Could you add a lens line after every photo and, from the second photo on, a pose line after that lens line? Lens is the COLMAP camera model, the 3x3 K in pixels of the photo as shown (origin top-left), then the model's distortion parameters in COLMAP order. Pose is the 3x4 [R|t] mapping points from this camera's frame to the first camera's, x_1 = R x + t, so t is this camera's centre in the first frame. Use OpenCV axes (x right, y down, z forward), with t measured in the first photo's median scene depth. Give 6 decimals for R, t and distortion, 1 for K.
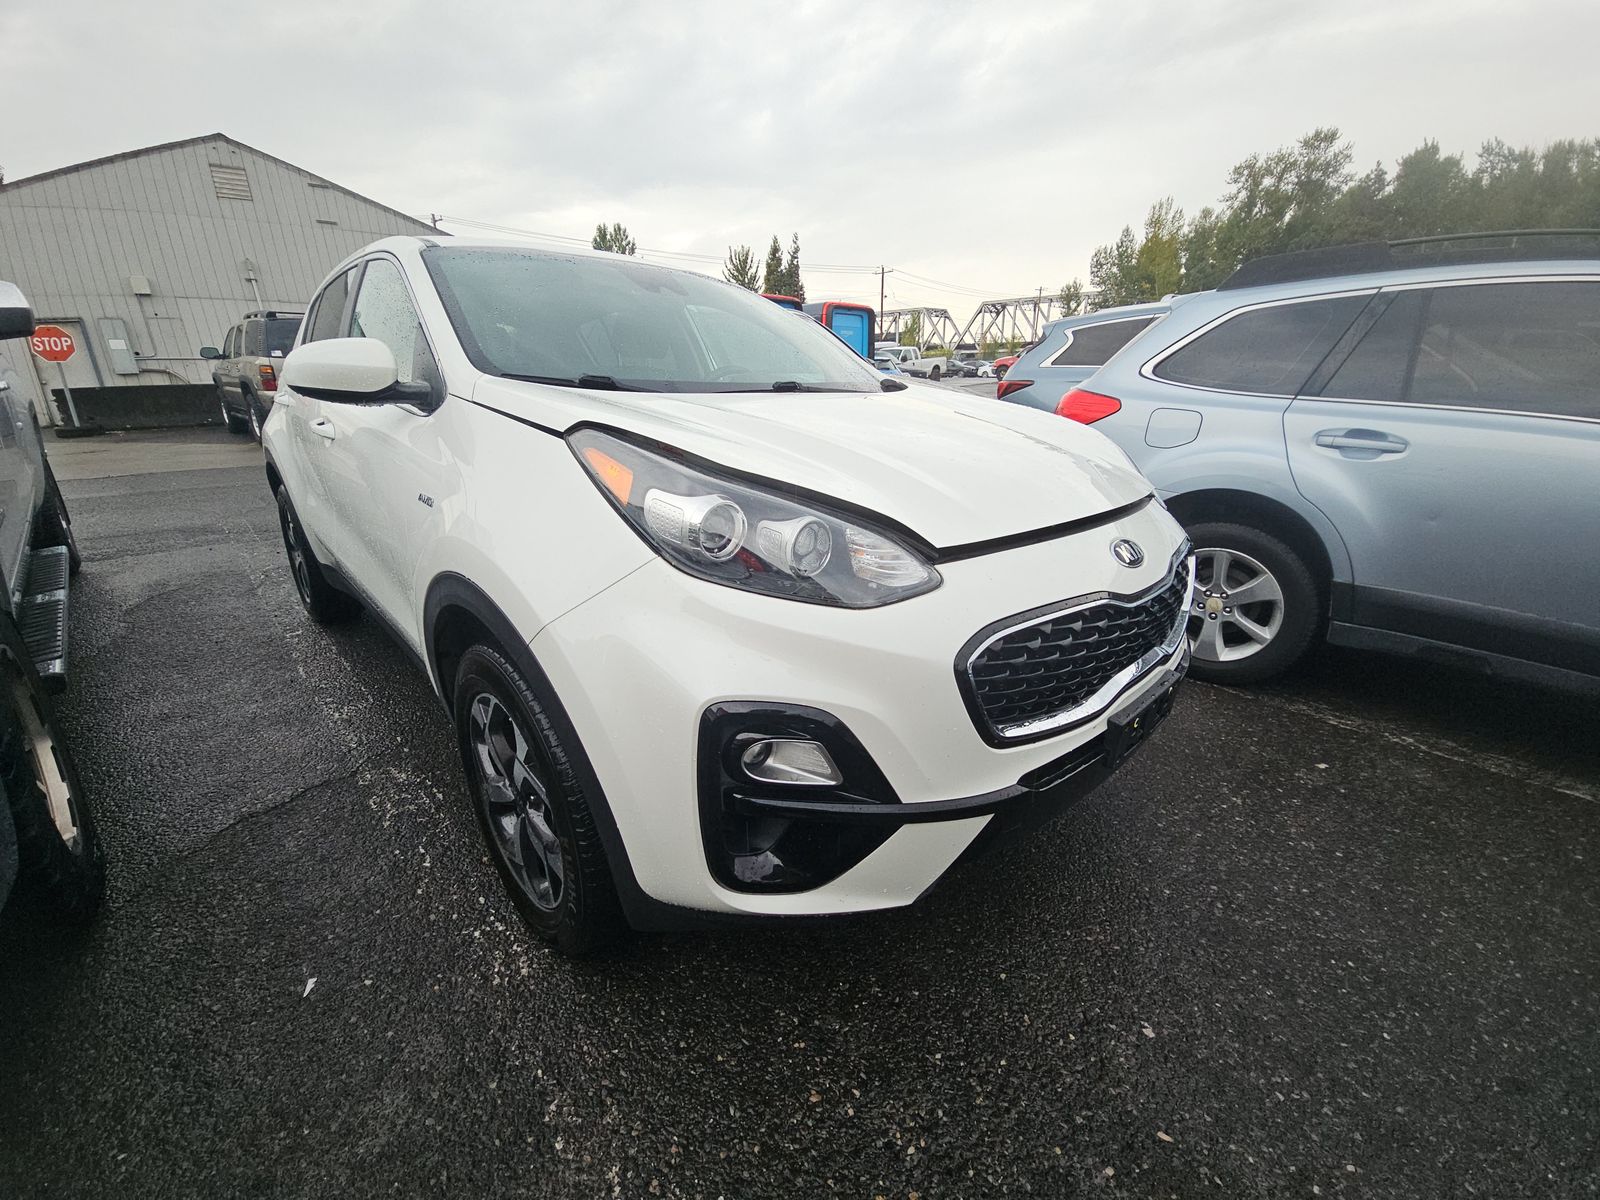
lens RADIAL K [[644.5, 0, 805.1], [0, 644.5, 617.5], [0, 0, 1]] dist [0.019037, -0.012149]
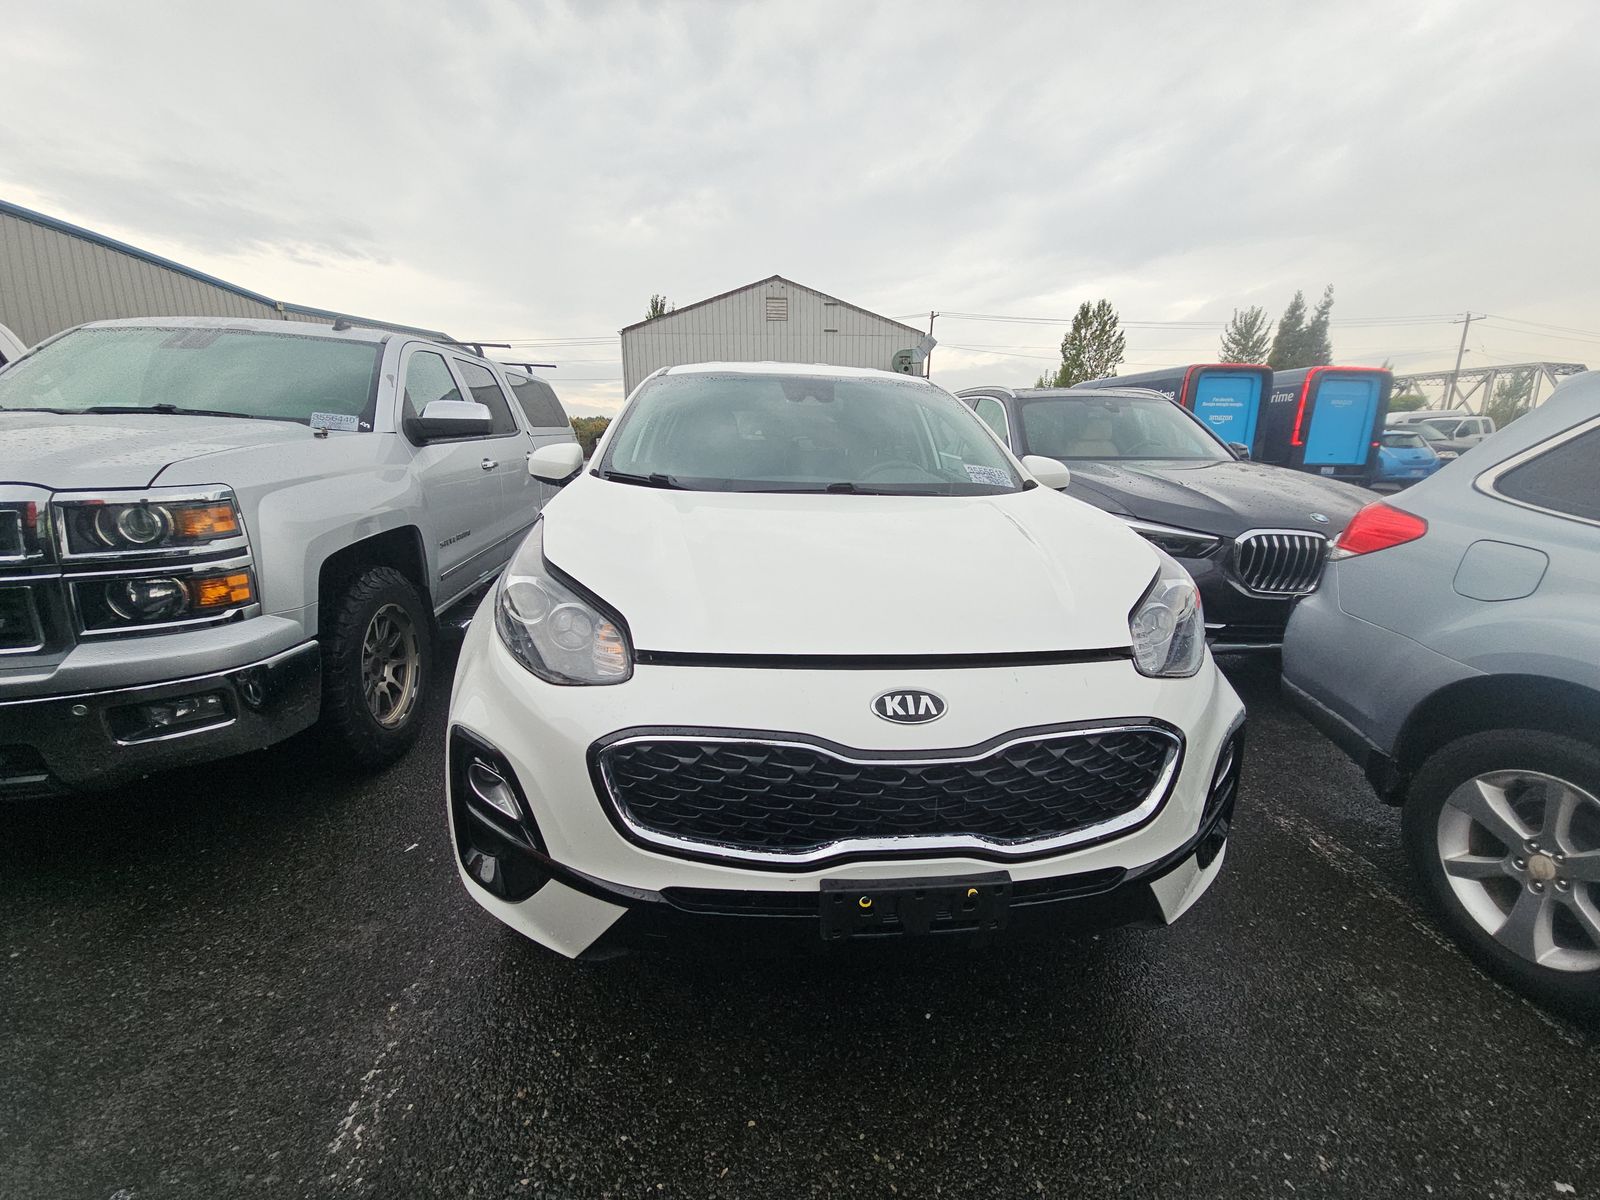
lens RADIAL K [[644.5, 0, 805.1], [0, 644.5, 617.5], [0, 0, 1]] dist [0.019037, -0.012149]
pose [[0.791756, 0.173187, -0.585772, 0.390058], [-0.229230, 0.973121, -0.022129, -0.073403], [0.566194, 0.151797, 0.810174, 0.090220]]
